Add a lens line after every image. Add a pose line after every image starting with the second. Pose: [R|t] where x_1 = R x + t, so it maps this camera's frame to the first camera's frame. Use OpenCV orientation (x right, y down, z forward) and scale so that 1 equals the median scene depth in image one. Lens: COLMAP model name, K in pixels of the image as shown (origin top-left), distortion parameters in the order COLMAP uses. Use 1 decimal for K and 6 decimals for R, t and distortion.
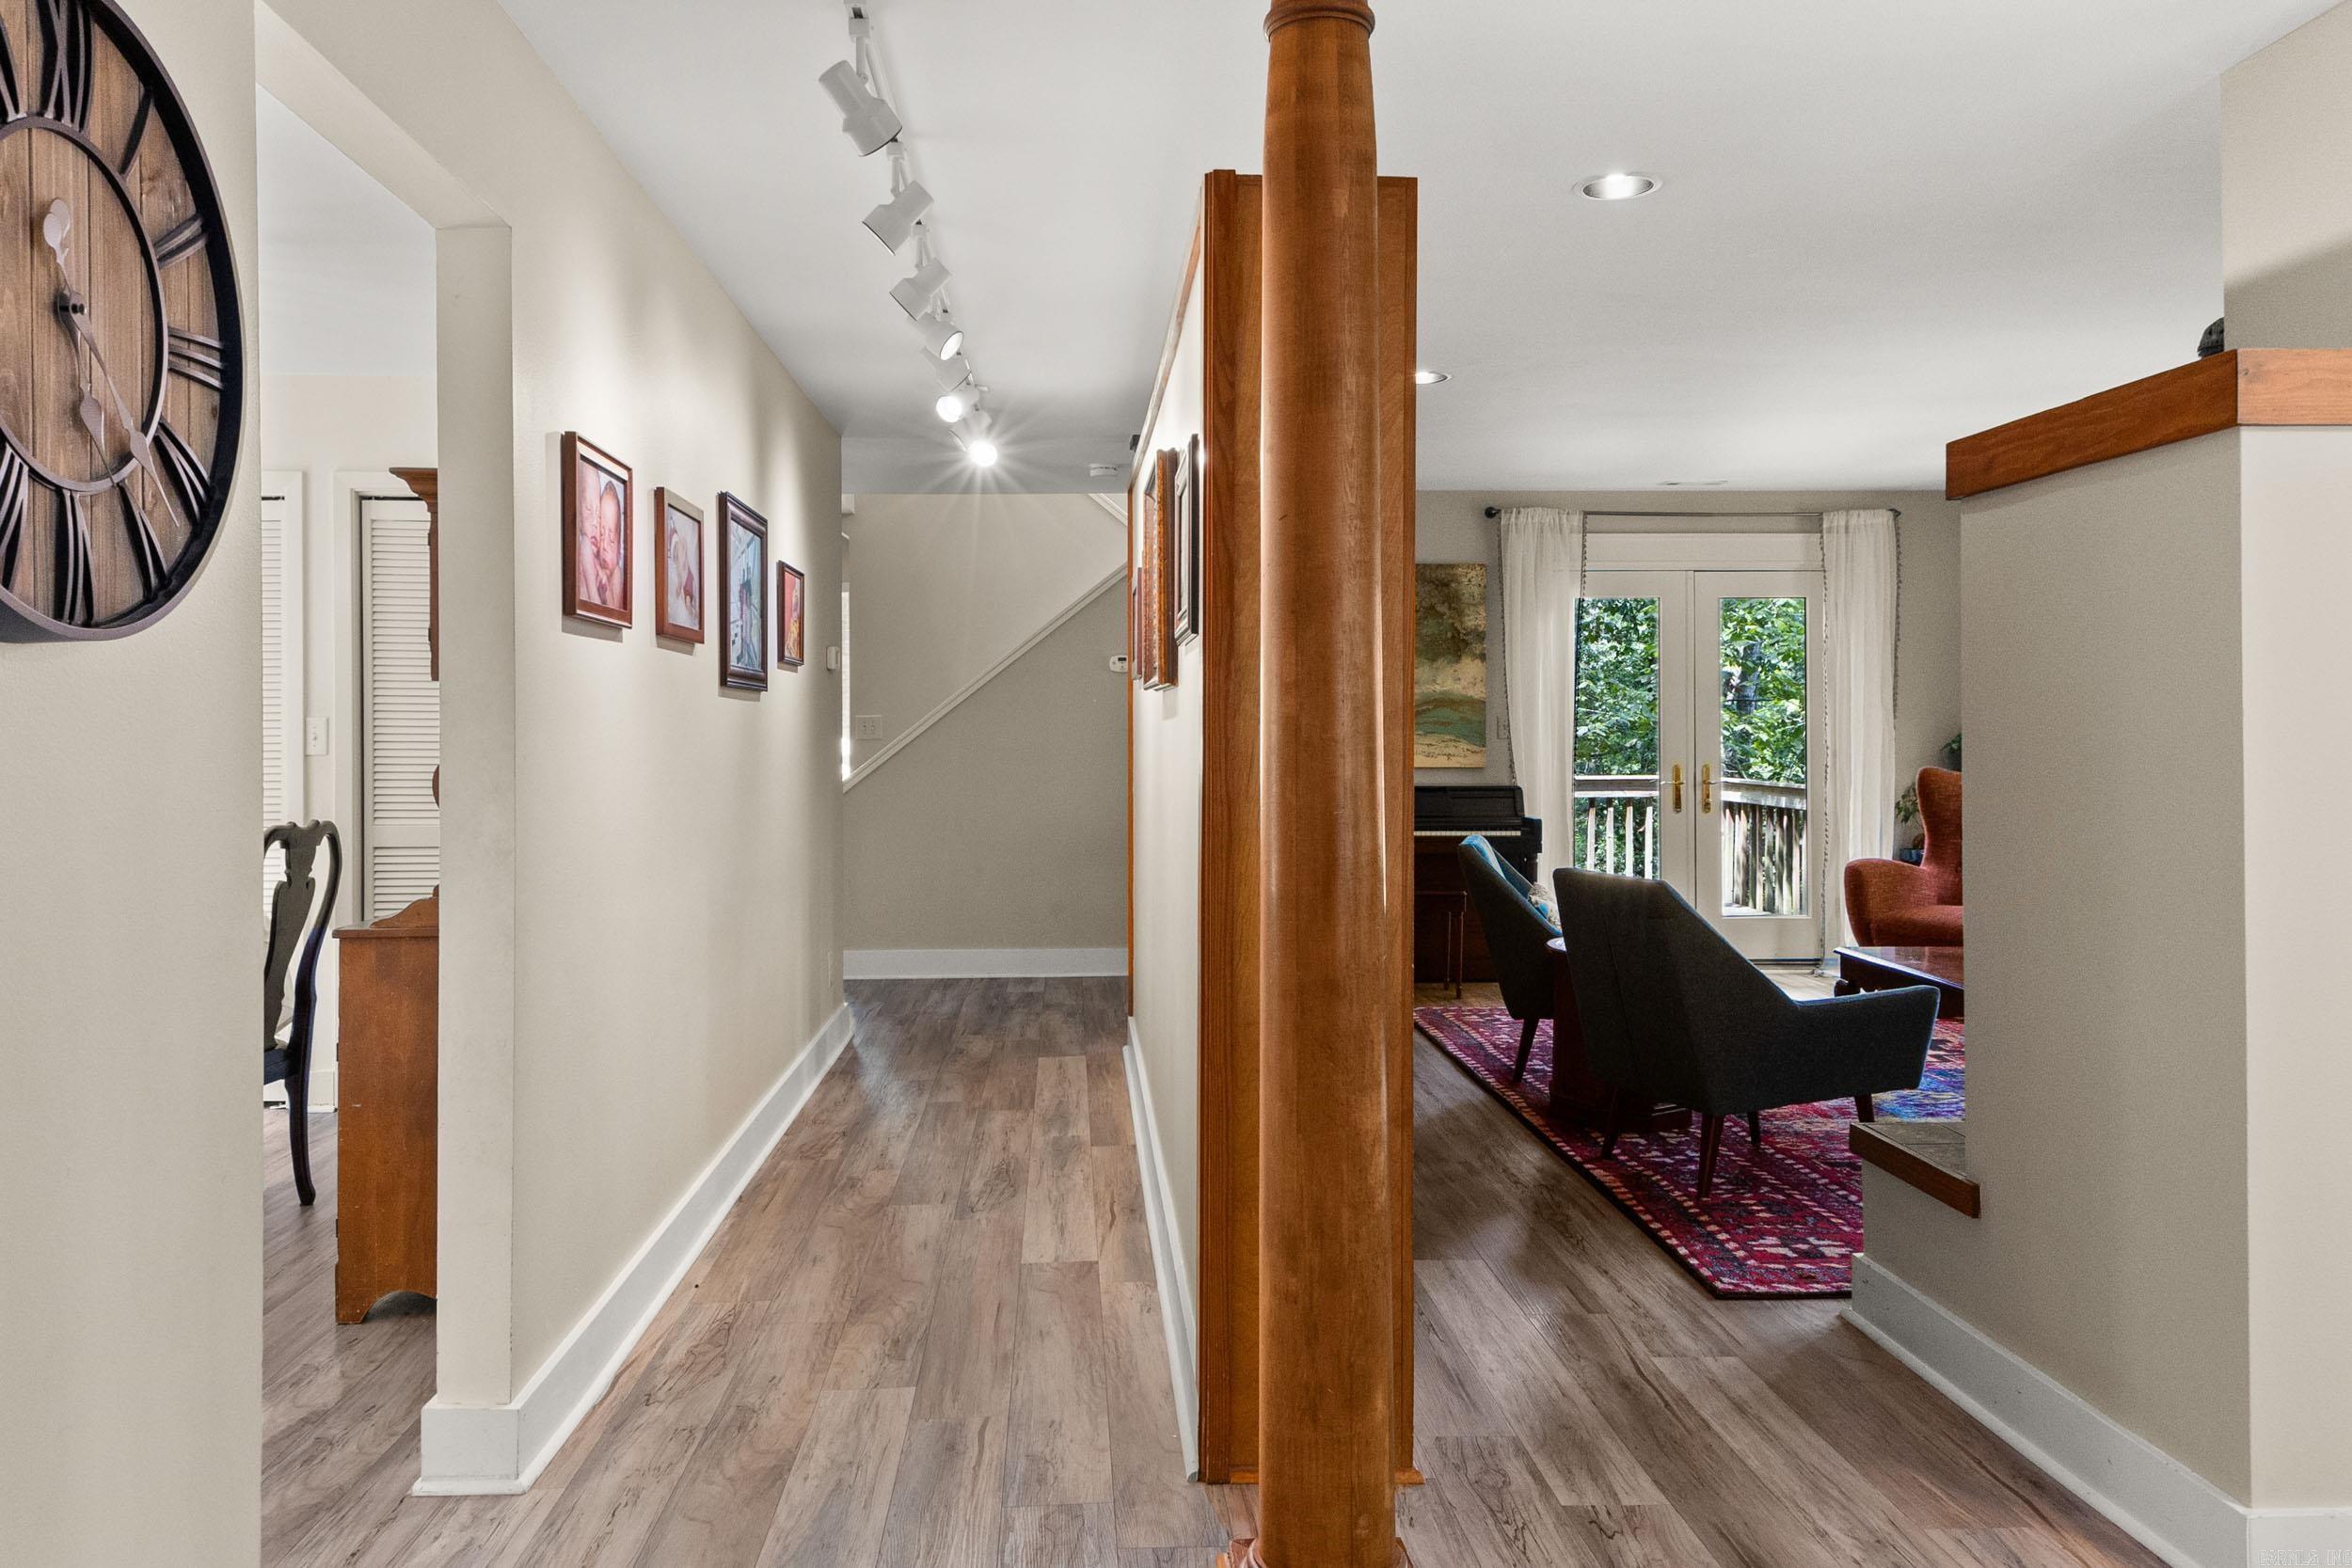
lens RADIAL K [[1707.8, 0, 1148.5], [0, 1707.8, 731.7], [0, 0, 1]] dist [0.029675, -0.028232]
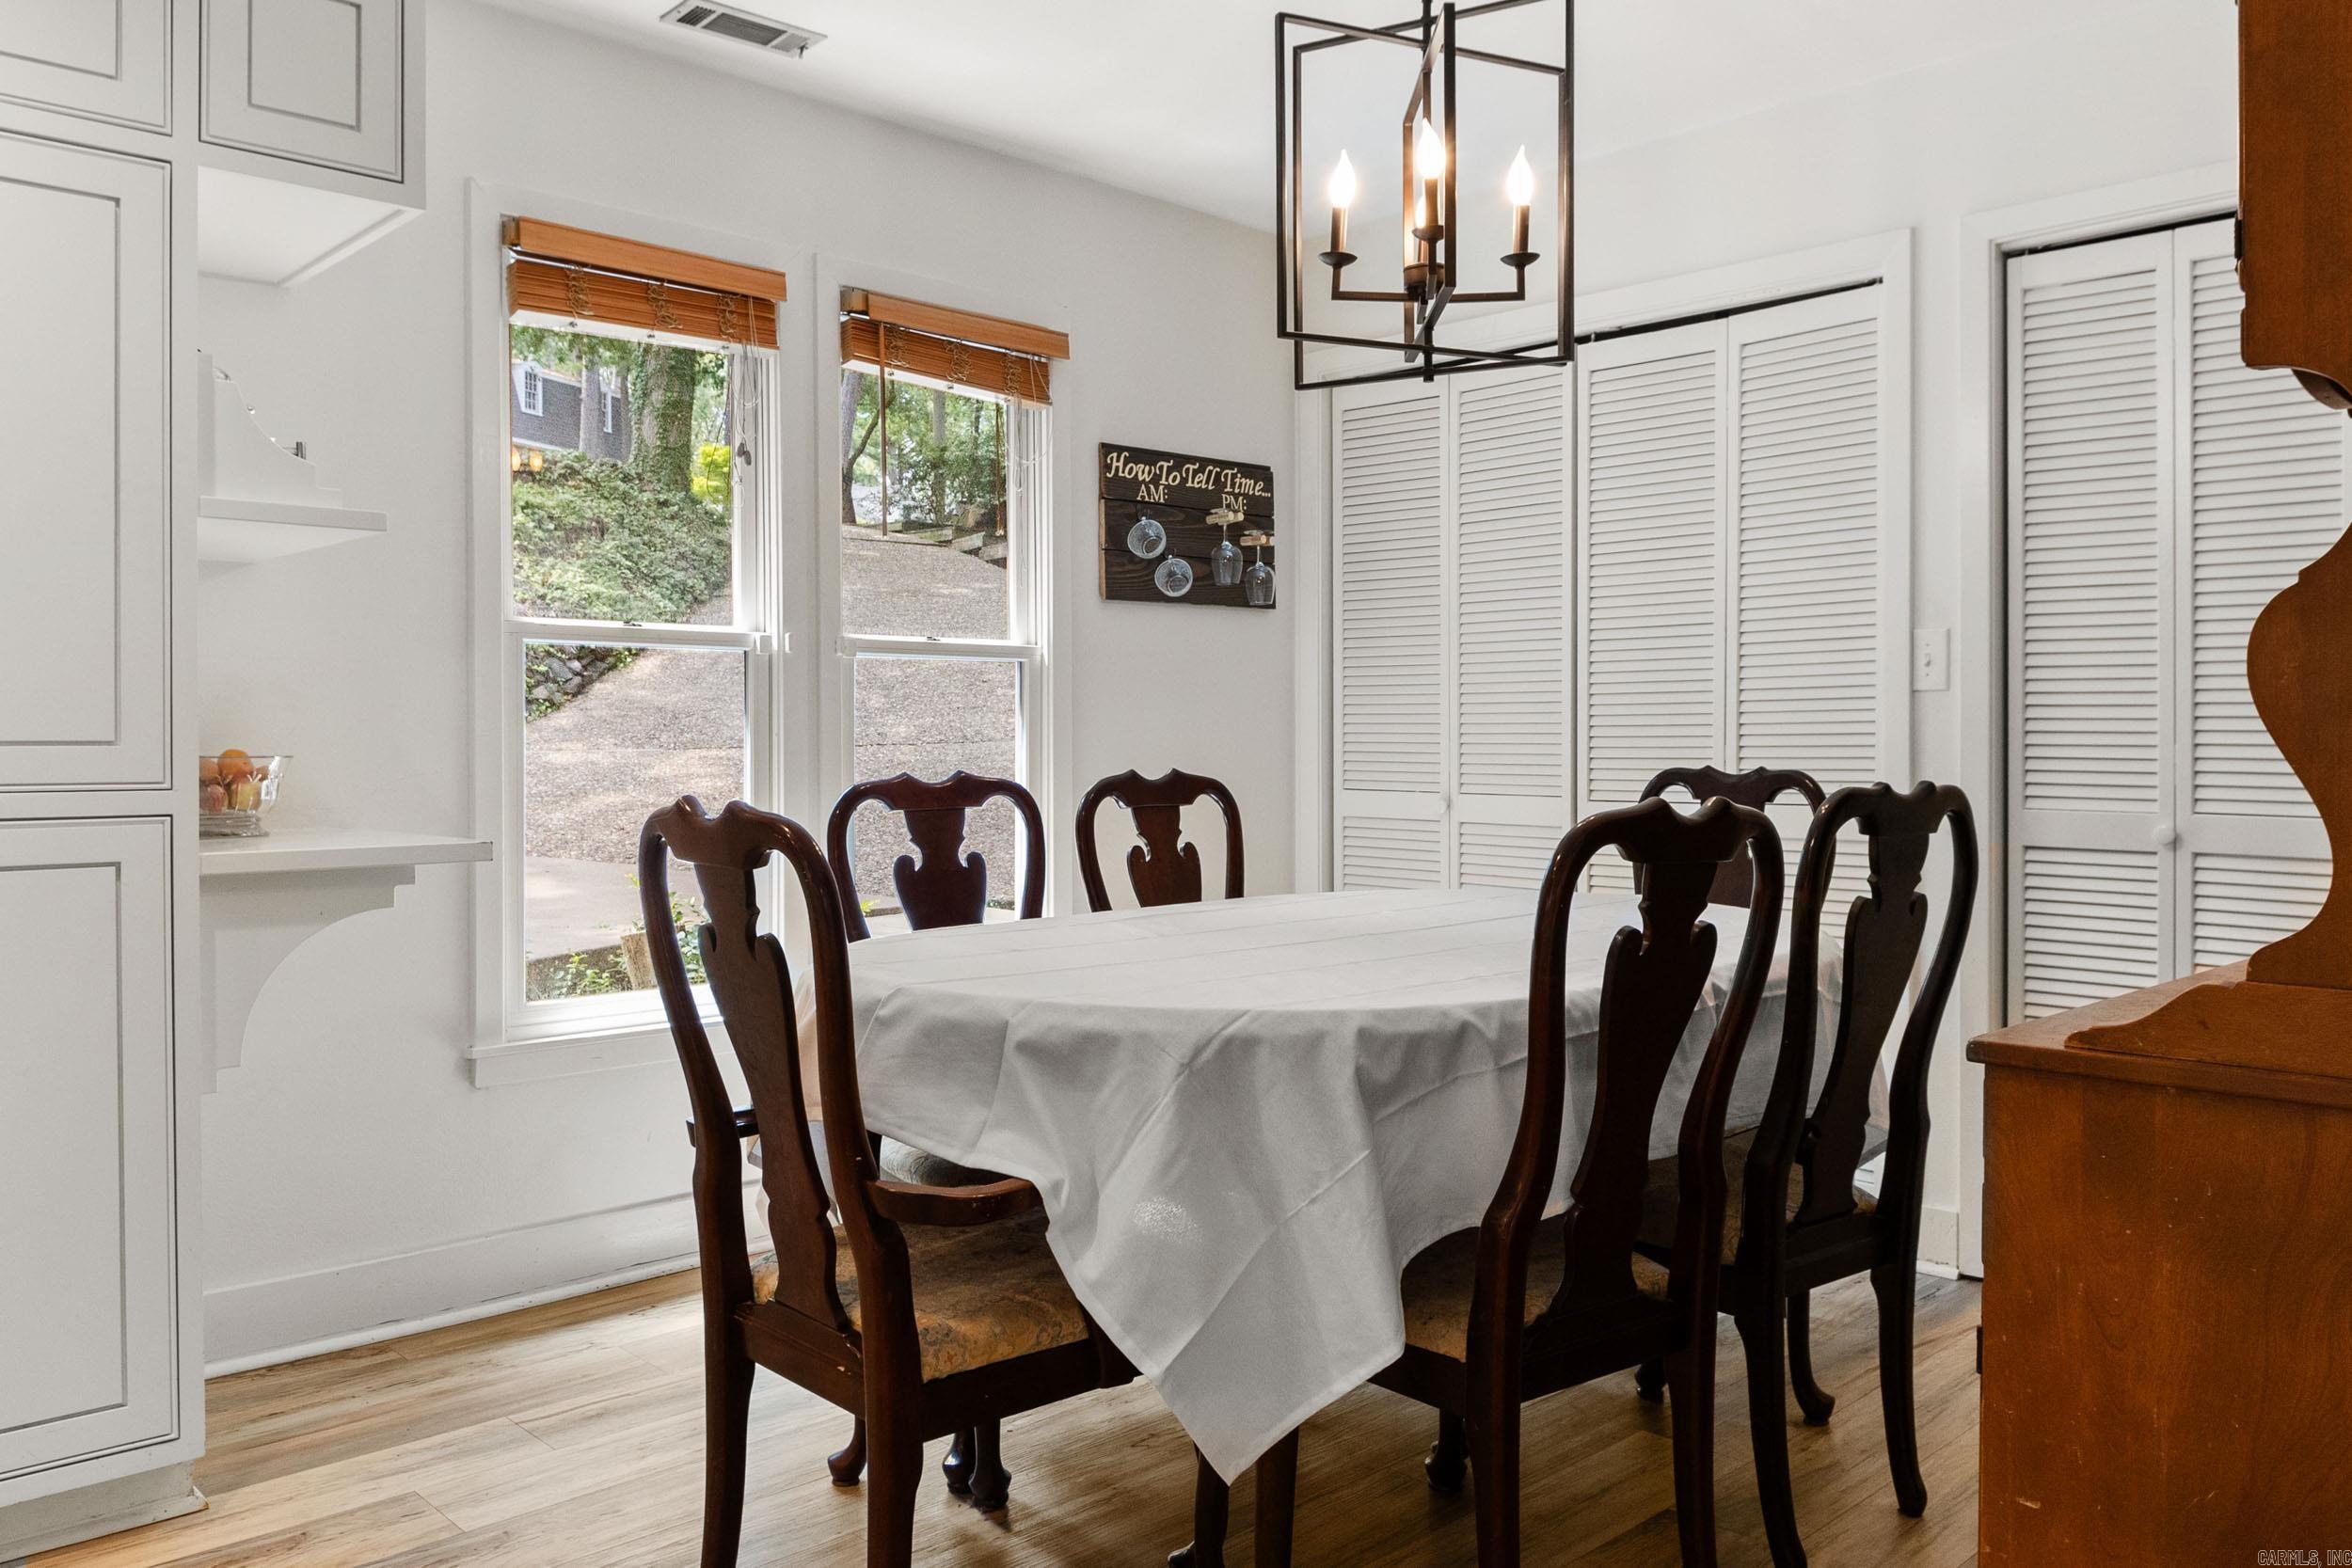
lens RADIAL K [[1790.7, 0, 1183.9], [0, 1790.7, 767.7], [0, 0, 1]] dist [0.001003, -0.007831]
pose [[0.662094, 0.009238, -0.749363, -0.230238], [0.002238, 0.999895, 0.014303, 0.038611], [0.749417, -0.011147, 0.662004, 0.477252]]
